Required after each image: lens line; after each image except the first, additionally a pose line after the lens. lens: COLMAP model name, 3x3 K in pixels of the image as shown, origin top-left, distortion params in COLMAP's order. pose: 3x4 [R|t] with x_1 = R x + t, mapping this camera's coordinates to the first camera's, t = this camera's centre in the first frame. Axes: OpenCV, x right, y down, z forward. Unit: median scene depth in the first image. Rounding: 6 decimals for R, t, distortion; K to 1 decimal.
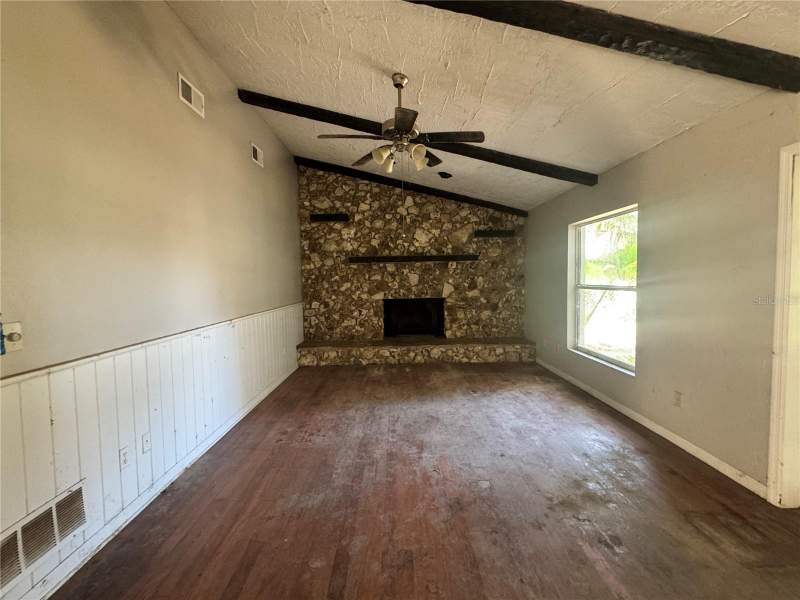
lens RADIAL K [[359.8, 0, 398.5], [0, 359.8, 297.4], [0, 0, 1]] dist [-0.001339, 0.000357]
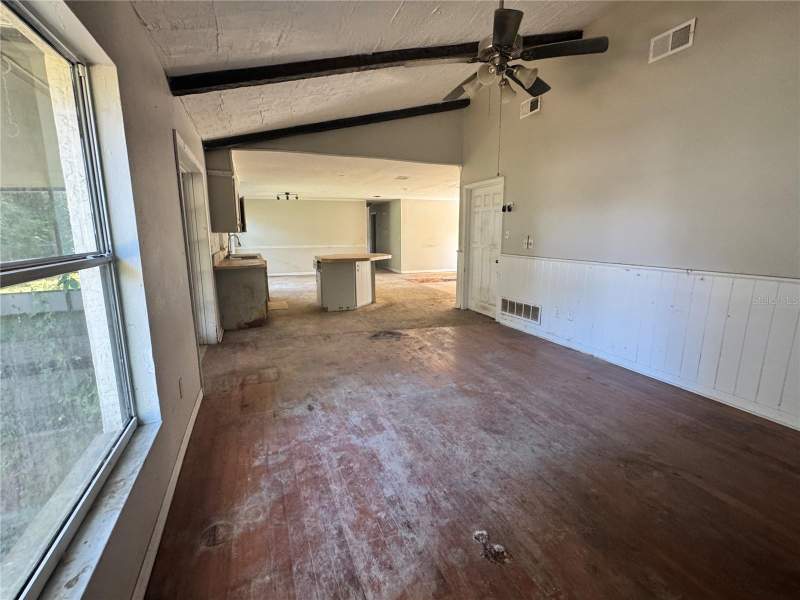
lens RADIAL K [[359.8, 0, 399.6], [0, 359.8, 298.8], [0, 0, 1]] dist [-0.001339, 0.000357]
pose [[-0.928912, 0.091072, -0.358927, 0.355627], [0.002578, 0.970852, 0.239666, -0.055700], [0.370292, 0.221703, -0.902071, 1.098328]]
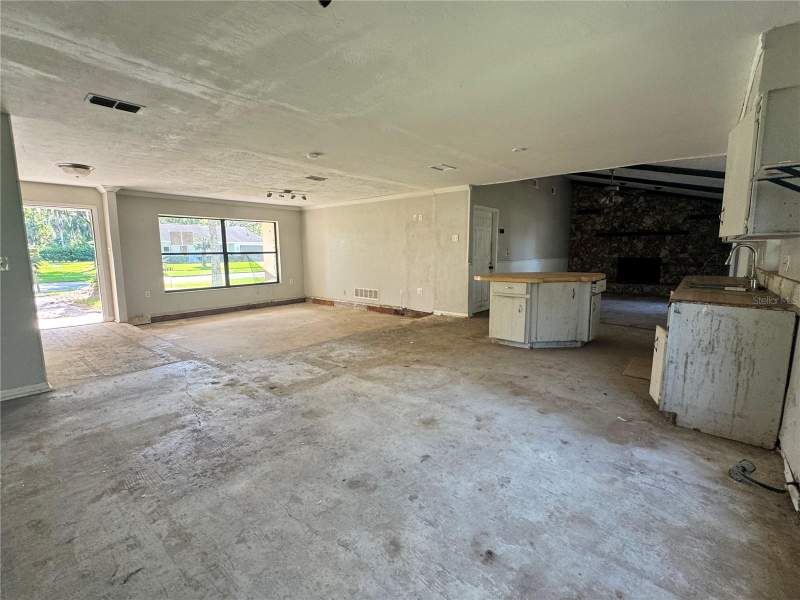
lens RADIAL K [[359.8, 0, 401.8], [0, 359.8, 298.6], [0, 0, 1]] dist [-0.001339, 0.000357]
pose [[0.766548, 0.105382, -0.633481, 0.282710], [-0.049639, 0.993216, 0.105159, 0.072470], [0.640265, -0.049165, 0.766579, -1.023134]]
